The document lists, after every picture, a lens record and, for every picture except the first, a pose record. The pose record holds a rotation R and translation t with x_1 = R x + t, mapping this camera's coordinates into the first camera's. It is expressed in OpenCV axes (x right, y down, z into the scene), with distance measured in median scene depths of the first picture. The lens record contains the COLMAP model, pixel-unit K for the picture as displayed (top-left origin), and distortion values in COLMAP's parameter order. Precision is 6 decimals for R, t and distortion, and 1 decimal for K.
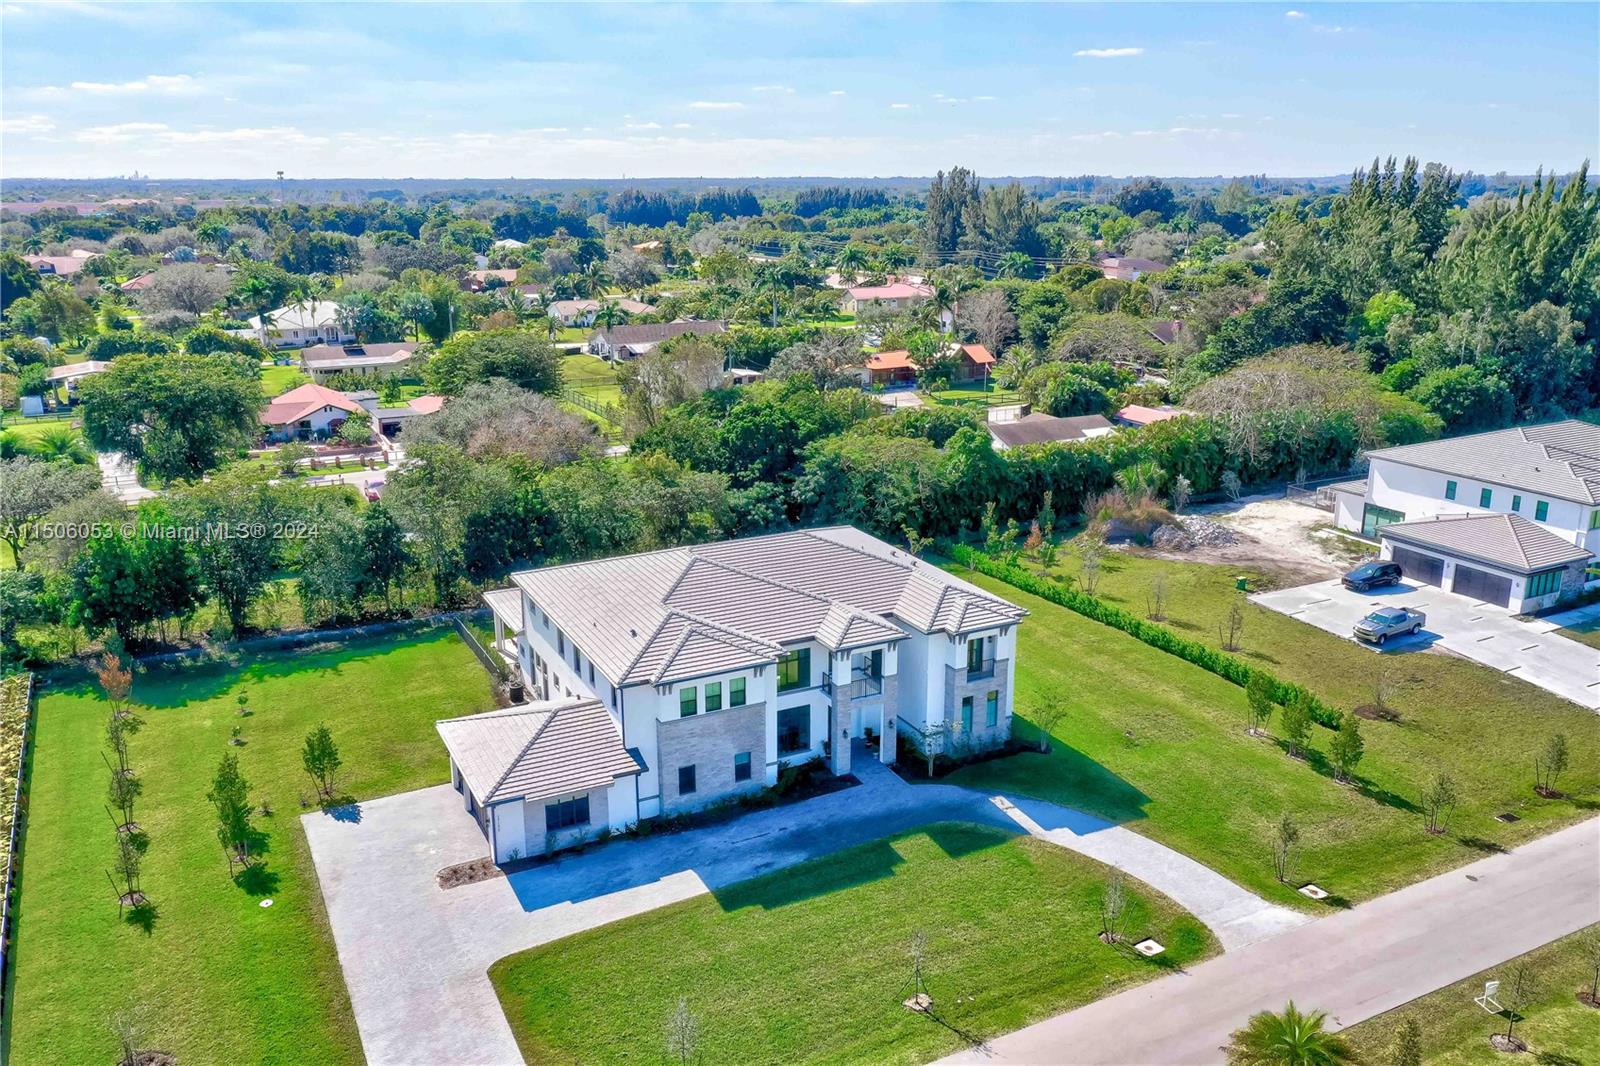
lens RADIAL K [[1260.9, 0, 799.9], [0, 1260.9, 529.2], [0, 0, 1]] dist [0.013311, -0.005018]
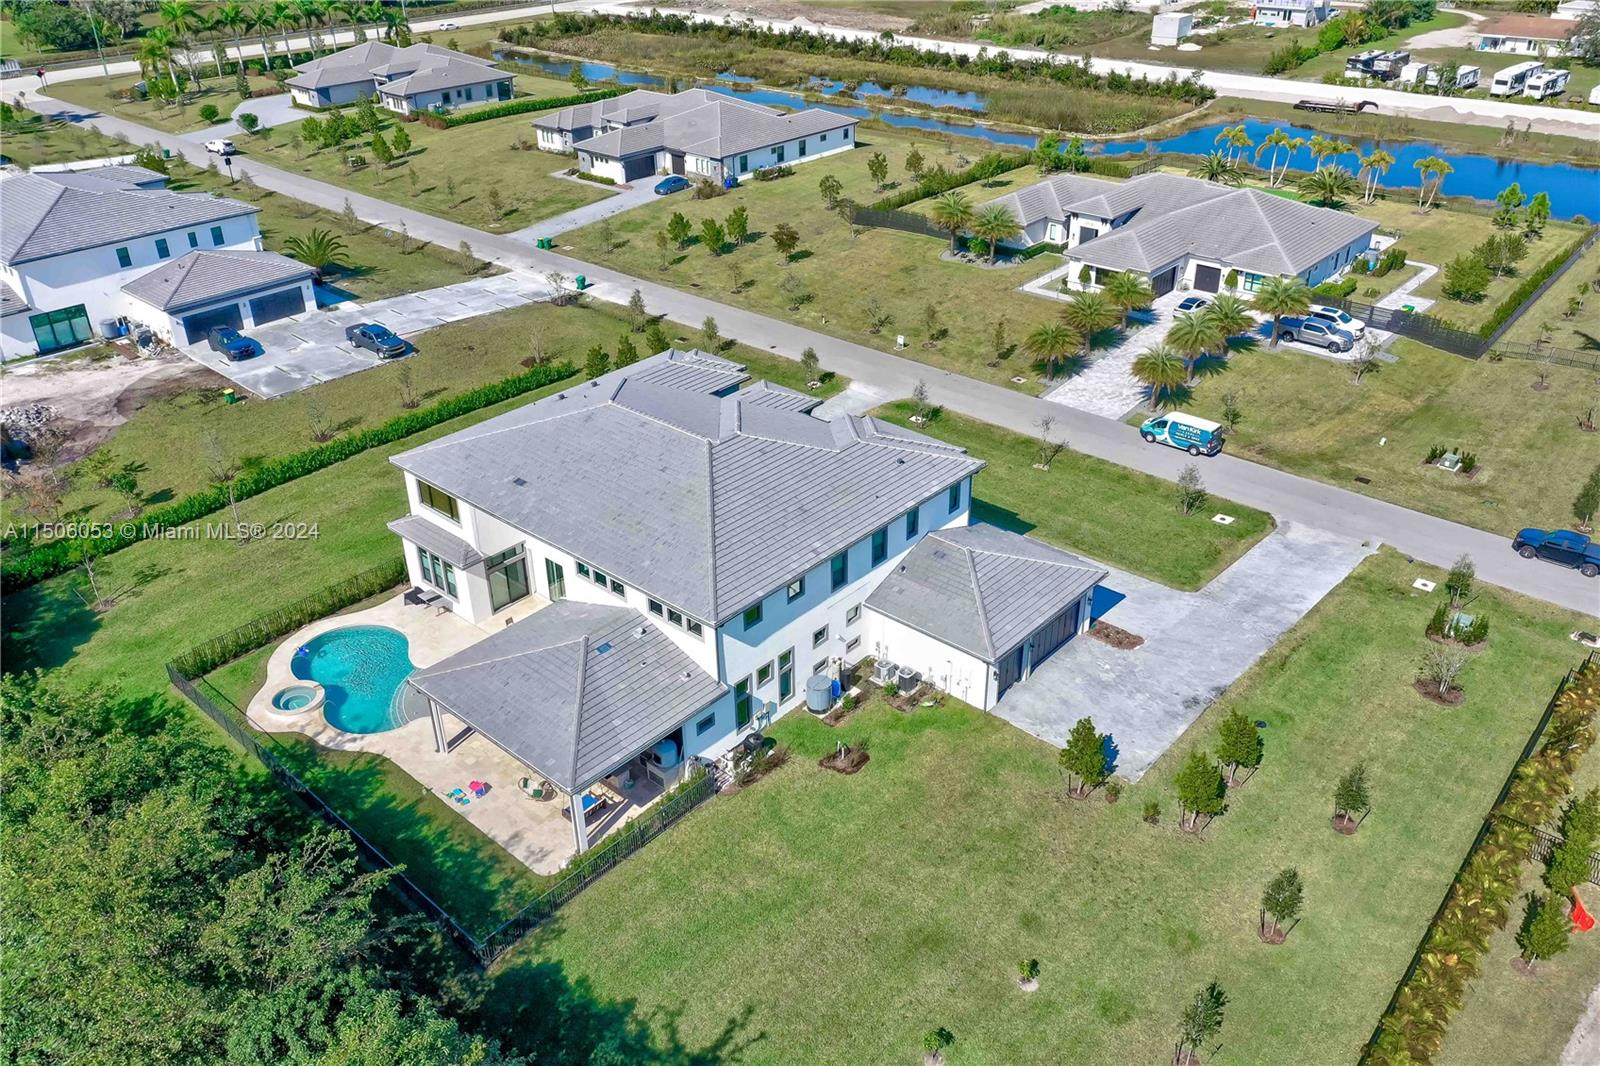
lens RADIAL K [[1260.9, 0, 798.8], [0, 1260.9, 541.2], [0, 0, 1]] dist [0.013311, -0.005018]
pose [[-0.362625, -0.456310, 0.812579, -0.819763], [0.262953, 0.786400, 0.558956, -0.384514], [-0.894069, 0.416361, -0.165180, 1.123824]]
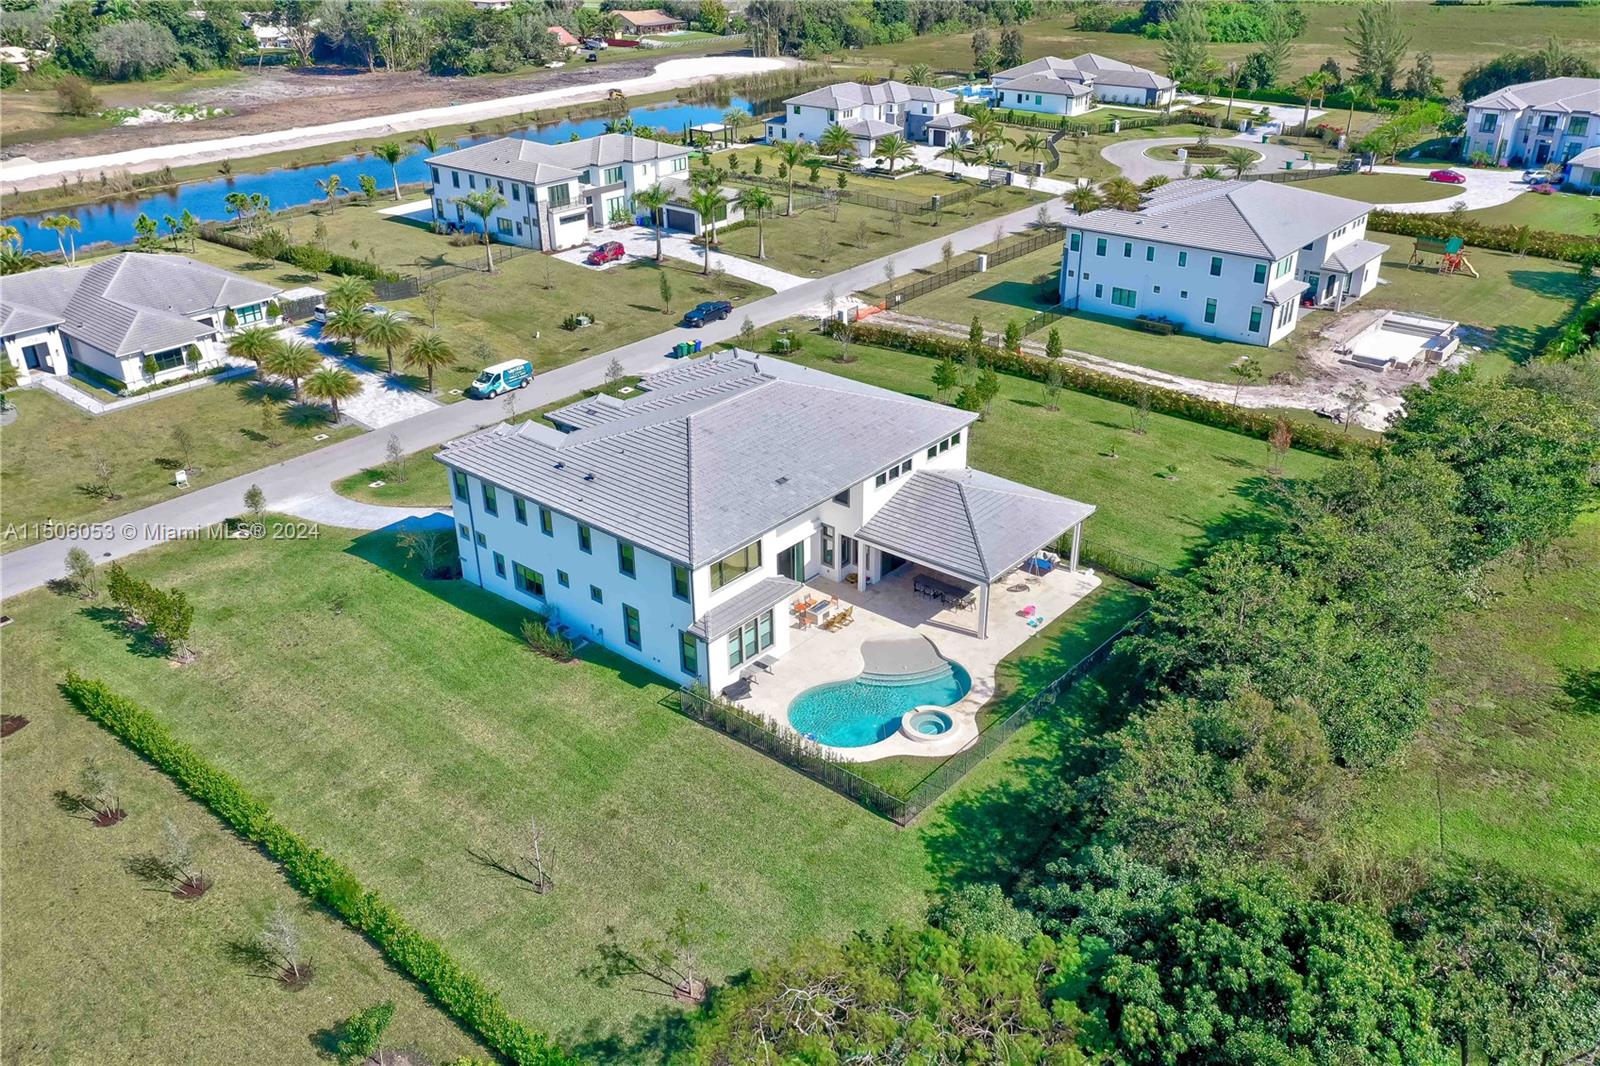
lens RADIAL K [[1260.9, 0, 807.1], [0, 1260.9, 532.4], [0, 0, 1]] dist [0.013311, -0.005018]
pose [[-0.921653, 0.187143, -0.339901, 0.251706], [-0.090365, 0.748389, 0.657076, -0.550757], [0.377345, 0.636311, -0.672844, 1.766113]]
